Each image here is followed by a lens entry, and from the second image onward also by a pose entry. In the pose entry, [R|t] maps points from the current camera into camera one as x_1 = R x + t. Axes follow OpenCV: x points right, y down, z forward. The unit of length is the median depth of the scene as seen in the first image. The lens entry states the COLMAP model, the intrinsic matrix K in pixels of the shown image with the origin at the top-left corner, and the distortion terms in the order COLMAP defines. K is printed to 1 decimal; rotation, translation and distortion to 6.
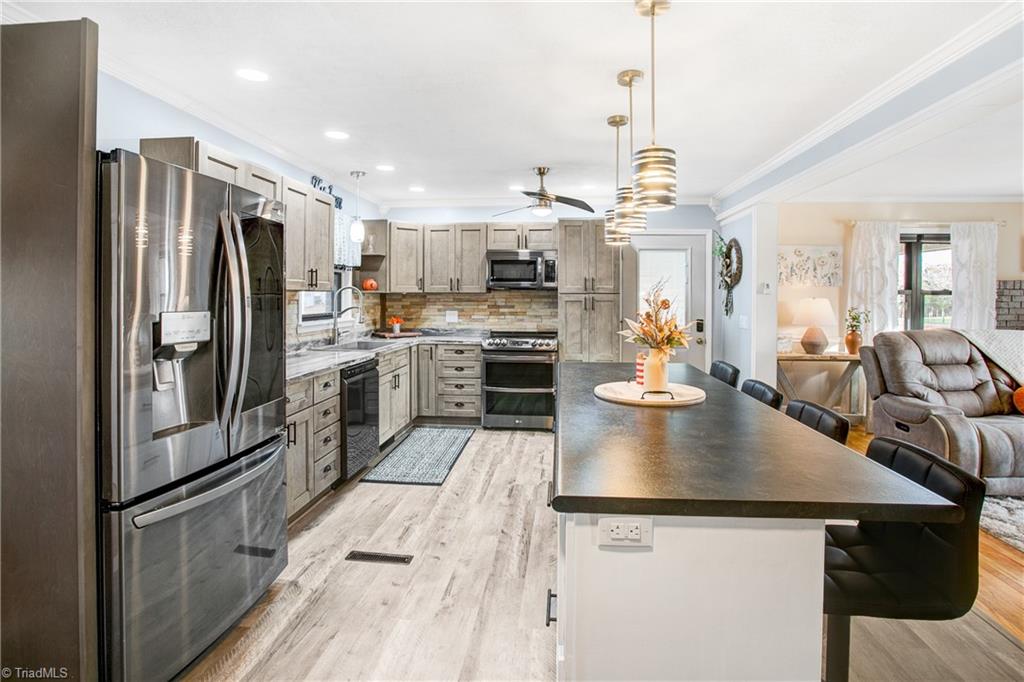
lens RADIAL K [[520.4, 0, 512.4], [0, 520.4, 300.0], [0, 0, 1]] dist [-0.010315, 0.001129]
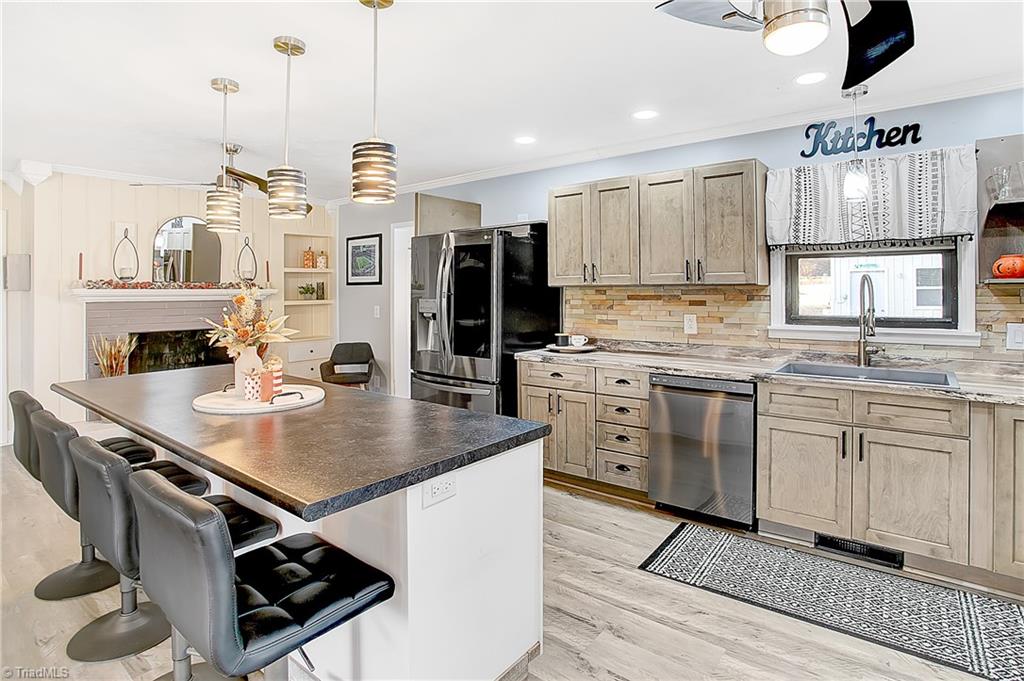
lens RADIAL K [[520.4, 0, 516.1], [0, 520.4, 290.4], [0, 0, 1]] dist [-0.010315, 0.001129]
pose [[-0.524977, -0.002675, -0.851112, 0.545006], [-0.006792, 0.999976, 0.001047, -0.007410], [0.851090, 0.006330, -0.524982, 1.261823]]
